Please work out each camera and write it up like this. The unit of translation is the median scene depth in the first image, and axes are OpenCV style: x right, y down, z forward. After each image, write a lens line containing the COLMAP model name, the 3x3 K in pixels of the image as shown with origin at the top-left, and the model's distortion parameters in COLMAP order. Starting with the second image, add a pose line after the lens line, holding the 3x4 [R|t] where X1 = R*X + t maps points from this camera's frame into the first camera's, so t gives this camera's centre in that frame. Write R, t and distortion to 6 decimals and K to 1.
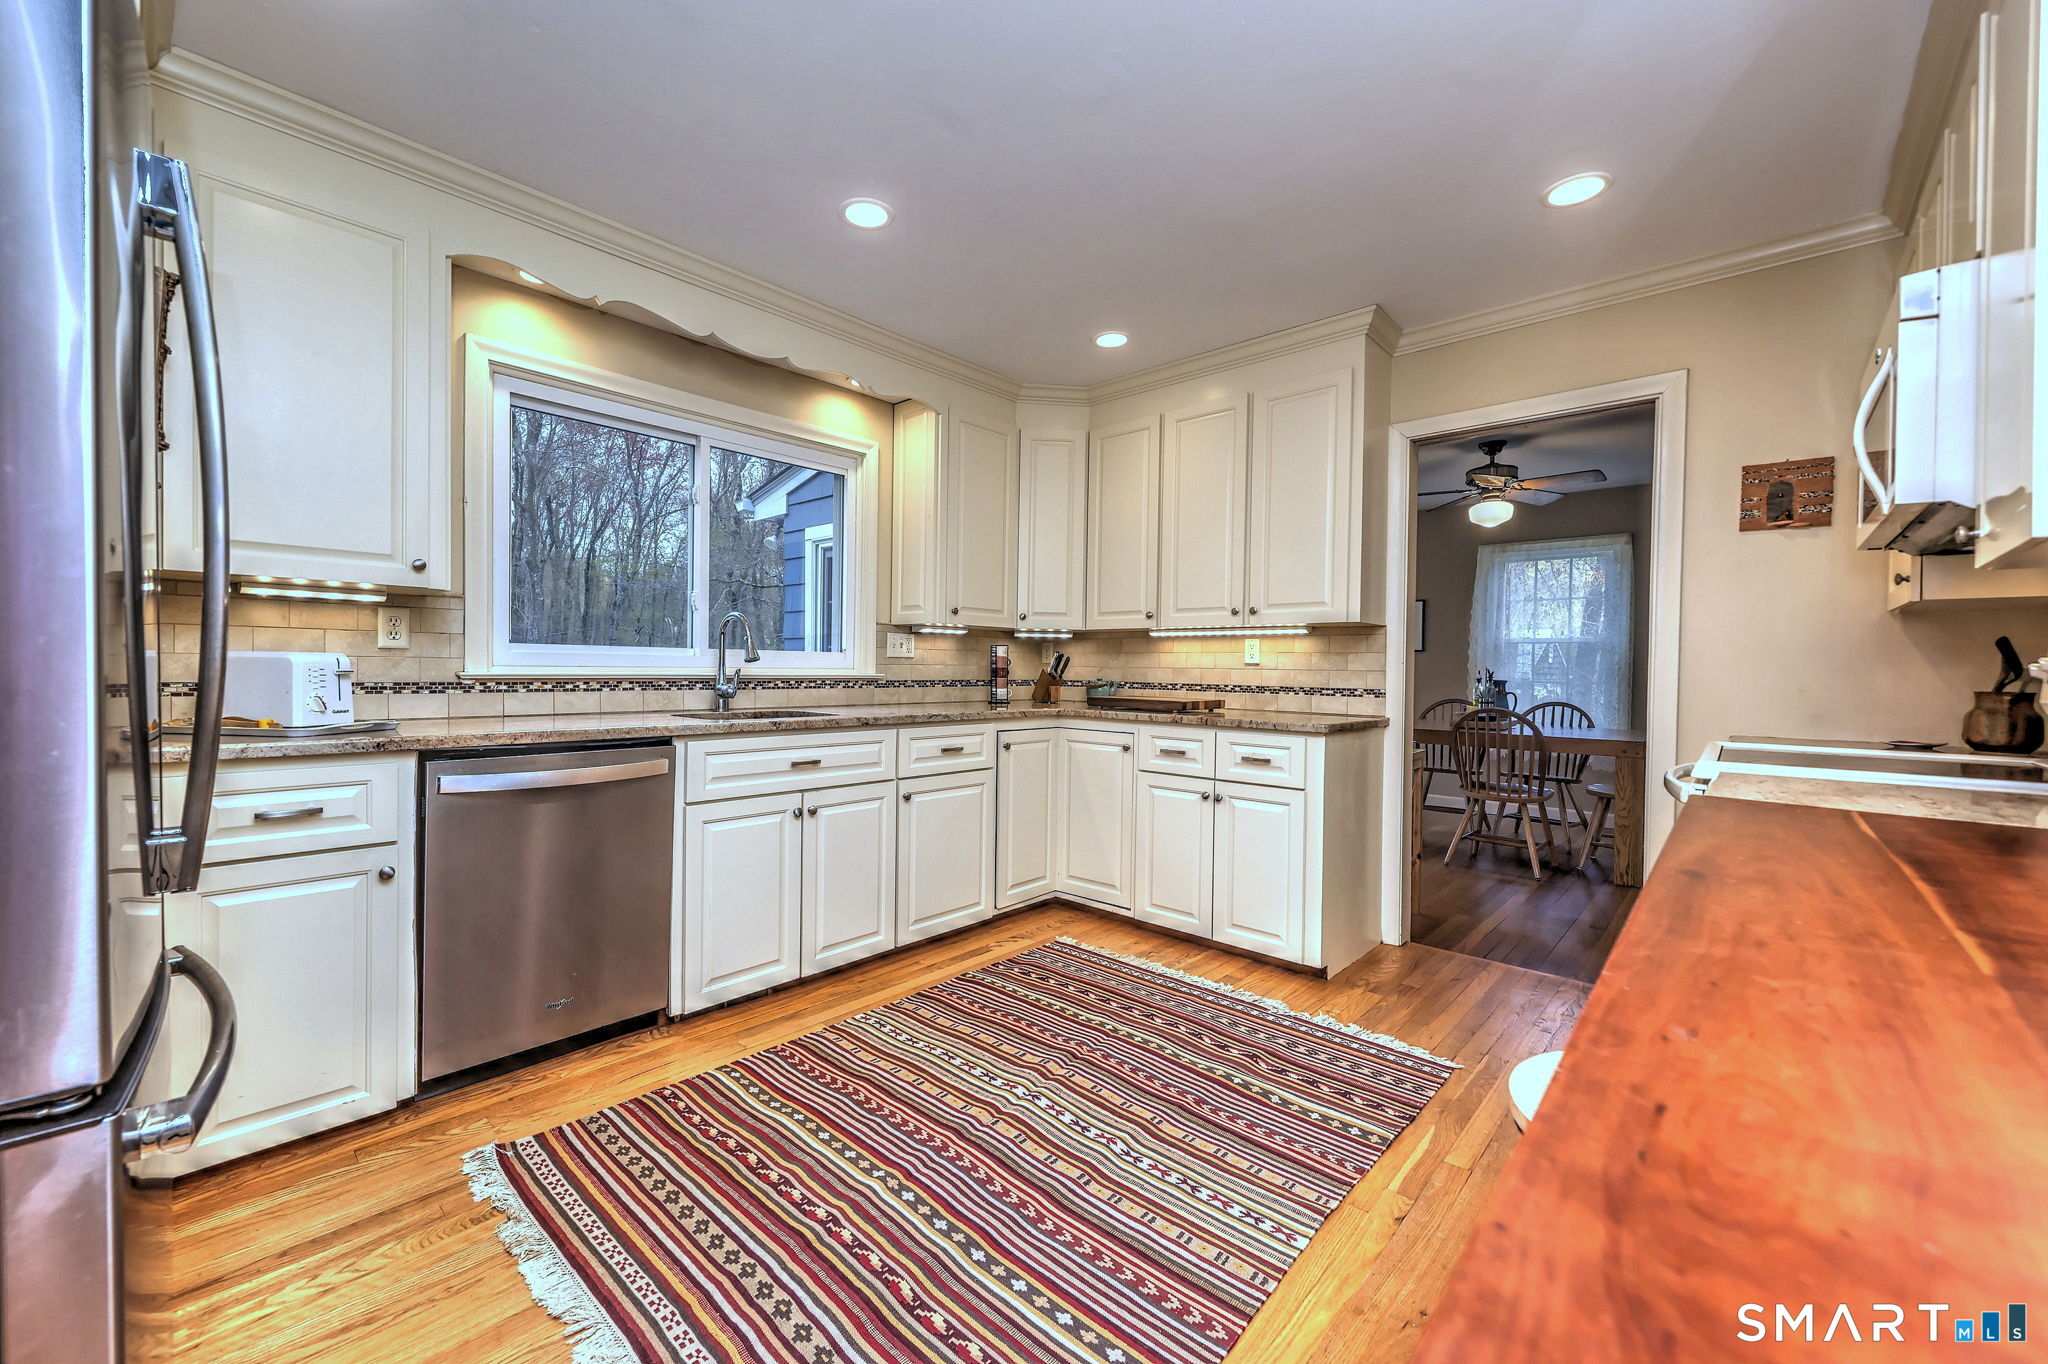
lens RADIAL K [[794.1, 0, 998.7], [0, 794.1, 673.4], [0, 0, 1]] dist [0.003032, -0.000074]
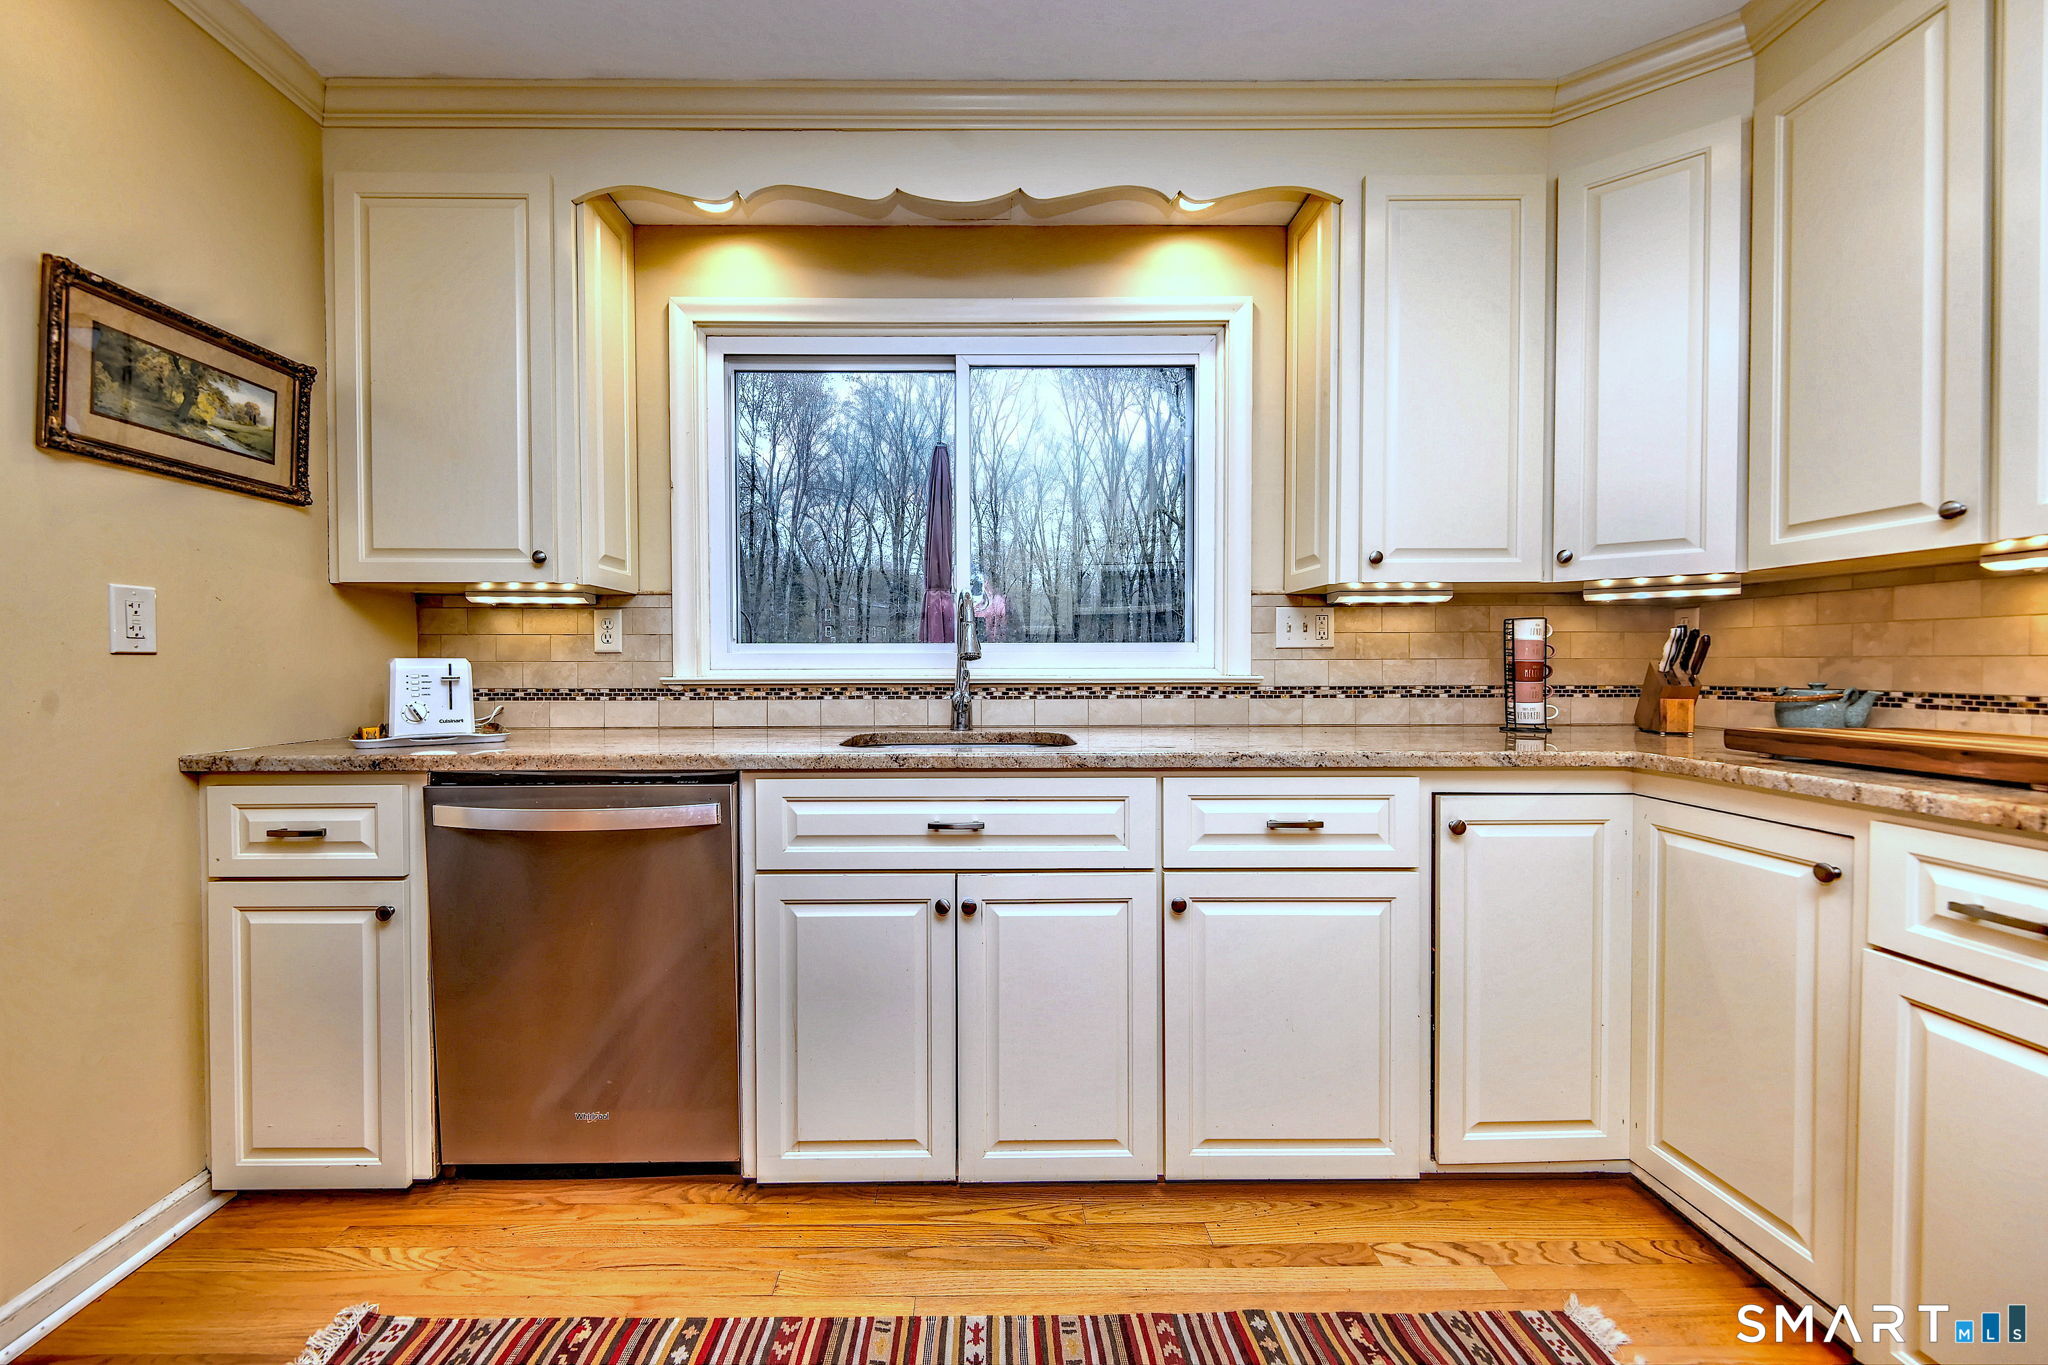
lens RADIAL K [[794.1, 0, 998.7], [0, 794.1, 673.9], [0, 0, 1]] dist [0.003032, -0.000074]
pose [[0.690527, -0.005425, -0.723286, 0.182230], [0.006047, 0.999980, -0.001727, -0.000992], [0.723281, -0.003181, 0.690547, 0.520791]]
